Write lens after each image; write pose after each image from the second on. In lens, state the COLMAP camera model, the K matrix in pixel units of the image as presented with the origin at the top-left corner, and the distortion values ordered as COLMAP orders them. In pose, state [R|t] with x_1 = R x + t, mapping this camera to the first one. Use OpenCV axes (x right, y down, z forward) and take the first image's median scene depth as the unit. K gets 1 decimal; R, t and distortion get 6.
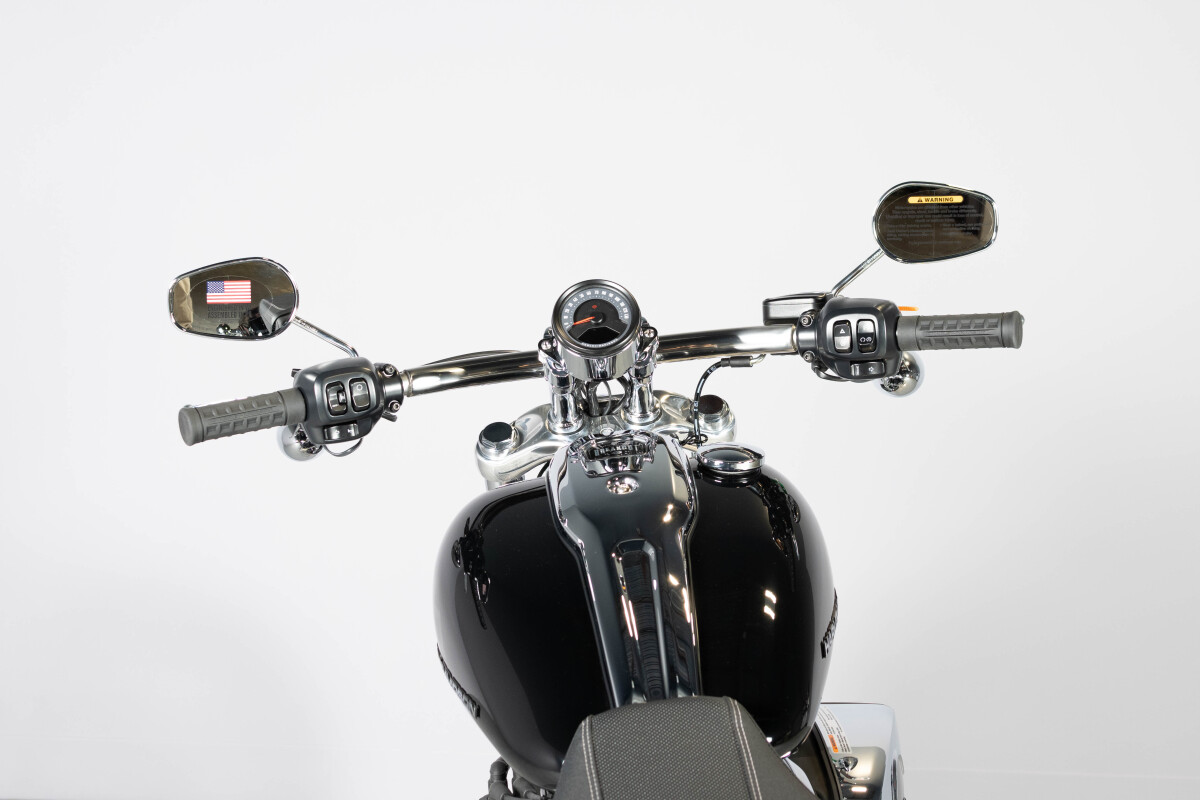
lens RADIAL K [[1748.2, 0, 600.0], [0, 1748.2, 400.0], [0, 0, 1]] dist [-0.008231, 0.094820]
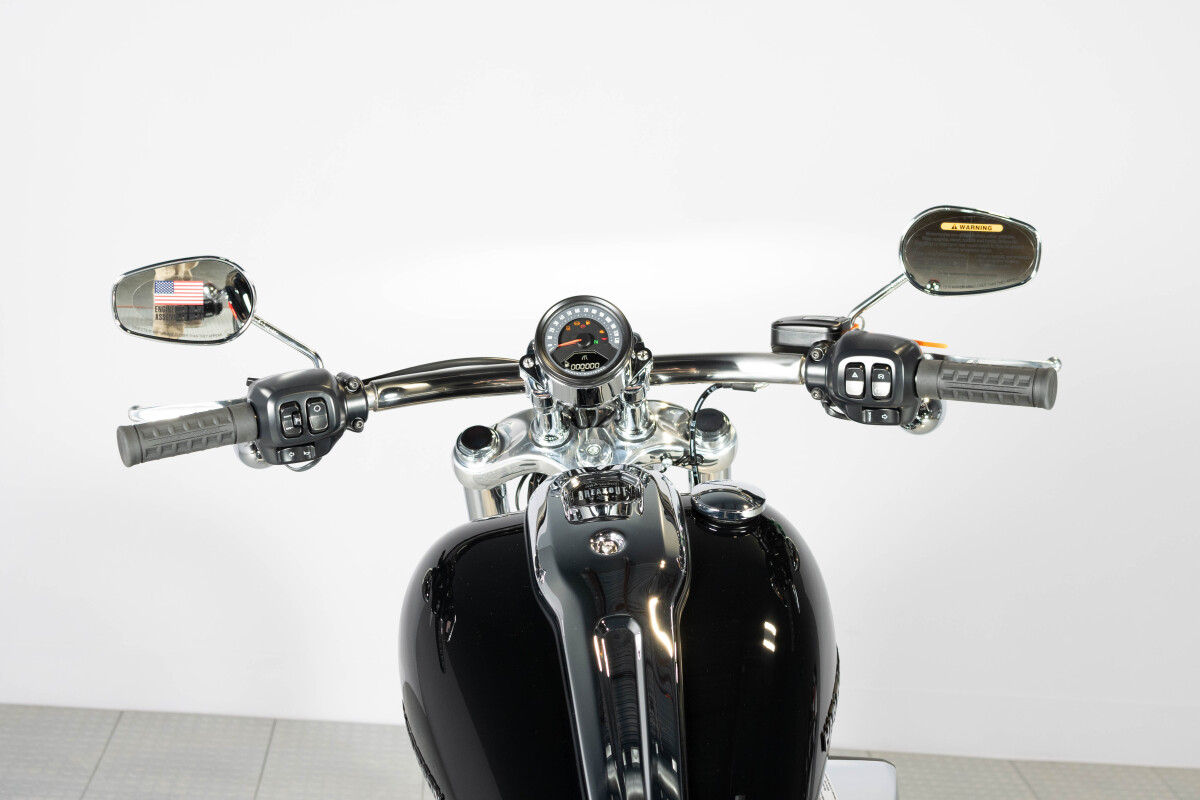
lens RADIAL K [[1748.2, 0, 600.0], [0, 1748.2, 400.0], [0, 0, 1]] dist [-0.008231, 0.094820]
pose [[0.998052, 0.055919, -0.027680, 0.032786], [-0.052295, 0.991661, 0.117783, -0.122189], [0.034035, -0.116106, 0.992654, 0.101586]]
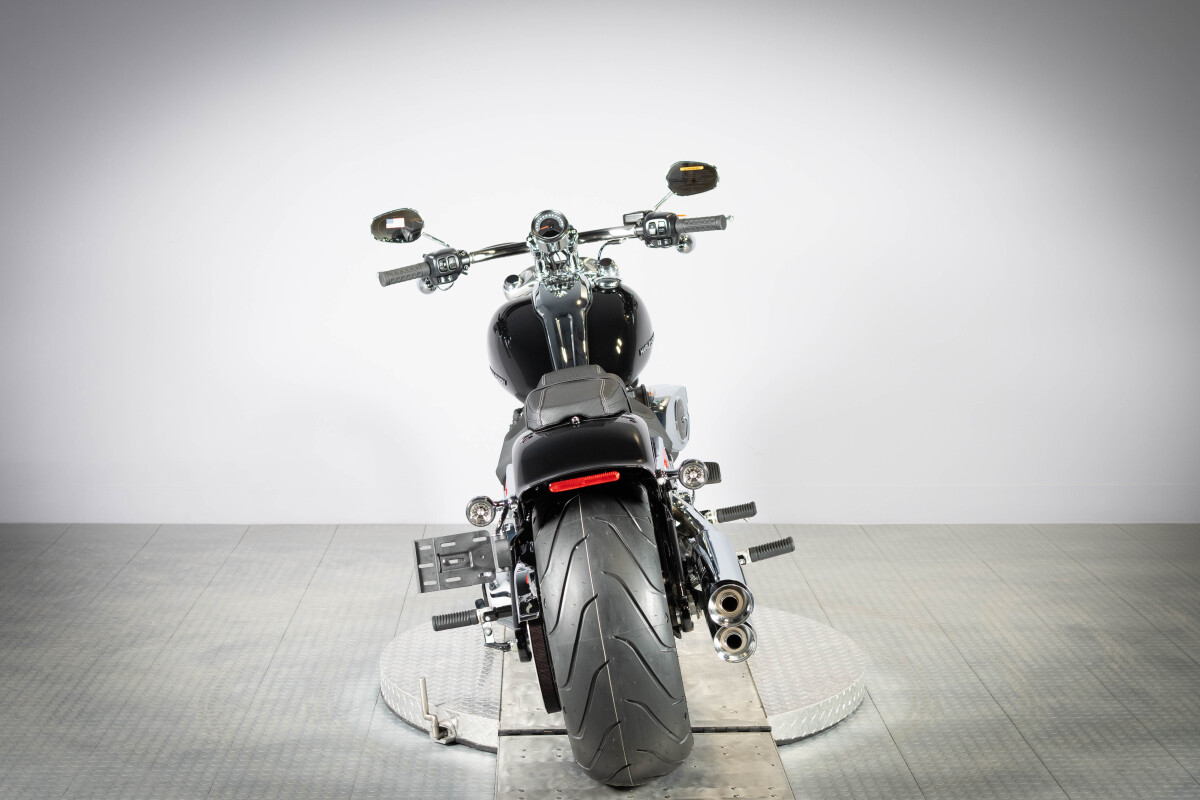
lens RADIAL K [[1748.2, 0, 600.0], [0, 1748.2, 400.0], [0, 0, 1]] dist [-0.008231, 0.094820]
pose [[0.998293, -0.046526, -0.035291, 0.137393], [0.048344, 0.997448, 0.052545, 0.066271], [0.032756, -0.054161, 0.997995, -1.361520]]
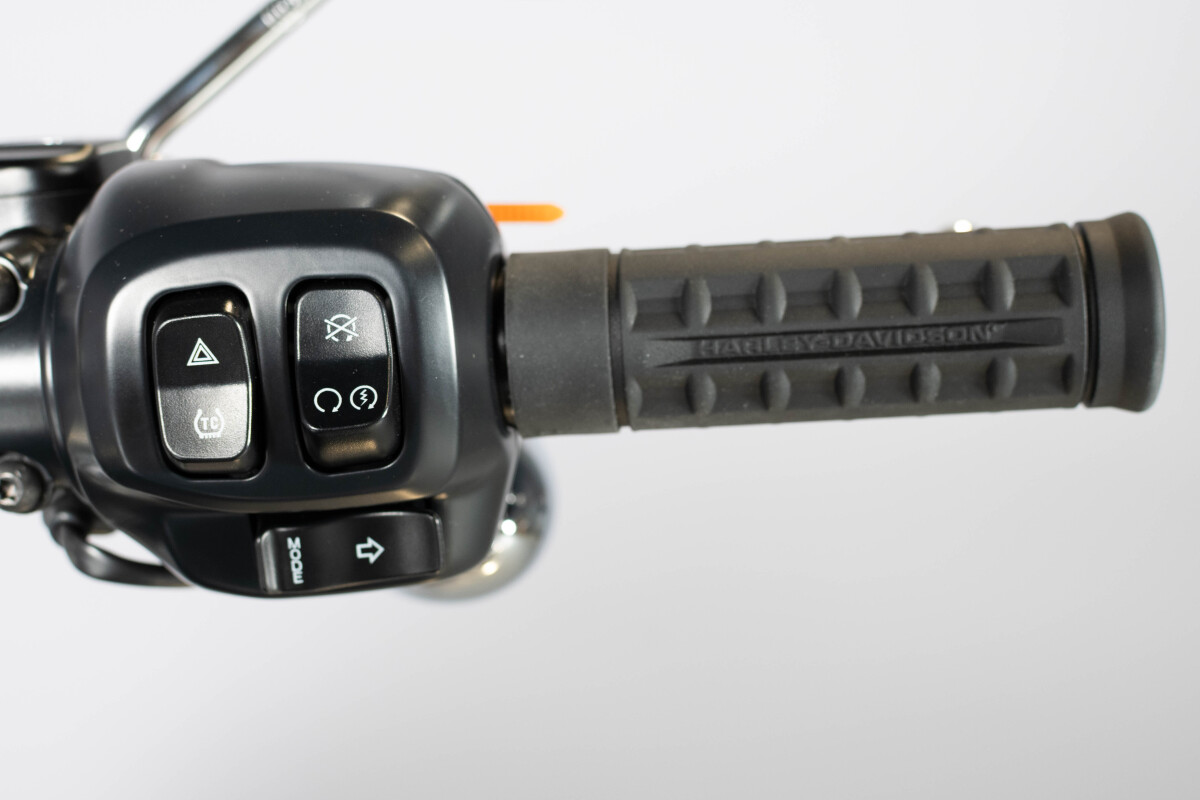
lens RADIAL K [[1748.2, 0, 600.0], [0, 1748.2, 400.0], [0, 0, 1]] dist [-0.008231, 0.094820]
pose [[0.923635, -0.058000, 0.378860, 0.107120], [0.039289, 0.997604, 0.056940, -0.041837], [-0.381254, -0.037707, 0.923701, 0.808302]]
